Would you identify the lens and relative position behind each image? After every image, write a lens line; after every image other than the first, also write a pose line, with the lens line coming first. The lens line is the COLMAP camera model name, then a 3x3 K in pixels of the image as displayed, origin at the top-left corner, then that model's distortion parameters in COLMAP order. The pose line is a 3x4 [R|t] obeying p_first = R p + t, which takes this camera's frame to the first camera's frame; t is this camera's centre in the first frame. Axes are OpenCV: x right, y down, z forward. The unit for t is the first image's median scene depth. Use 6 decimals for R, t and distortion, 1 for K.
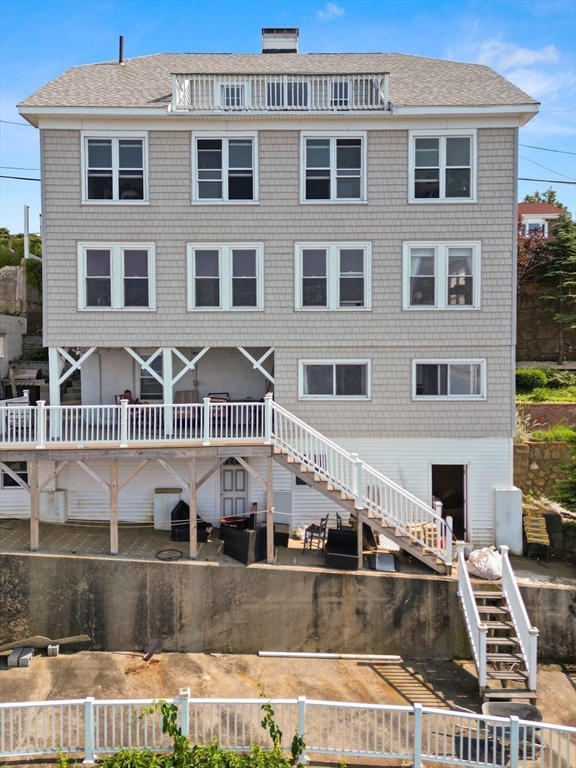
lens RADIAL K [[529.9, 0, 288.0], [0, 529.9, 384.0], [0, 0, 1]] dist [0.076619, -0.068732]
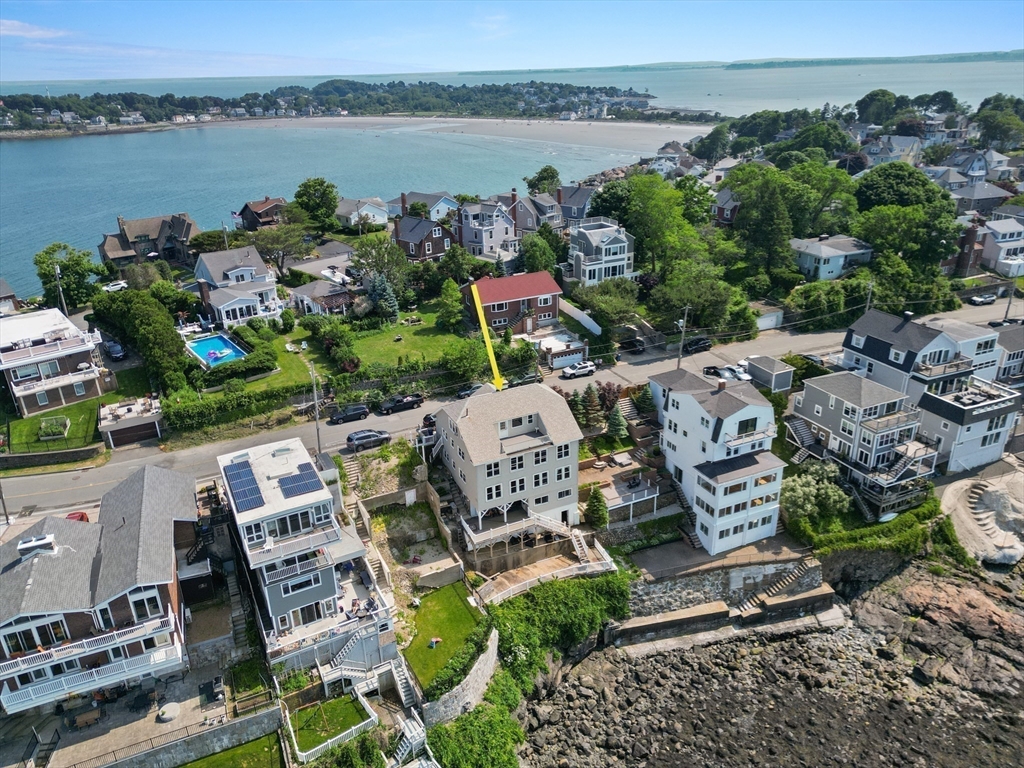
lens RADIAL K [[706.5, 0, 512.0], [0, 706.5, 384.0], [0, 0, 1]] dist [0.076619, -0.068732]
pose [[0.907403, -0.181436, 0.379080, -2.093522], [0.045682, 0.939245, 0.340195, -2.809749], [-0.417772, -0.291377, 0.860561, -3.470350]]
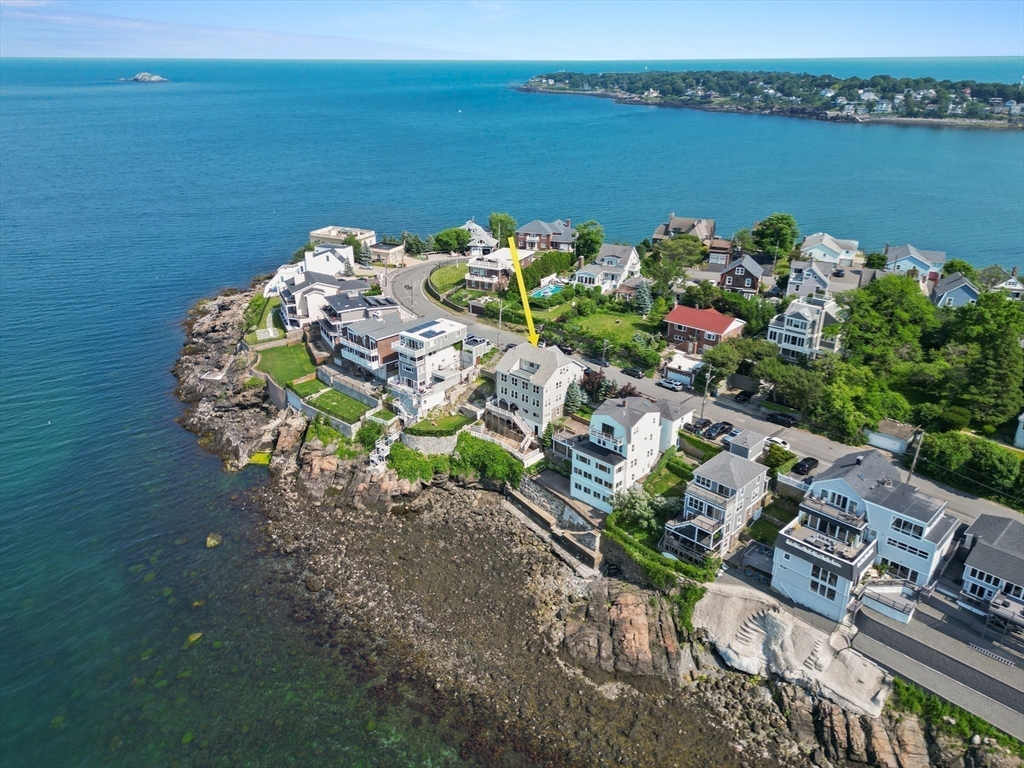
lens RADIAL K [[706.5, 0, 512.0], [0, 706.5, 384.0], [0, 0, 1]] dist [0.076619, -0.068732]
pose [[0.741156, 0.284367, -0.608131, 5.915504], [-0.054699, 0.928424, 0.367475, -4.018992], [0.669101, -0.239092, 0.703661, -6.047168]]
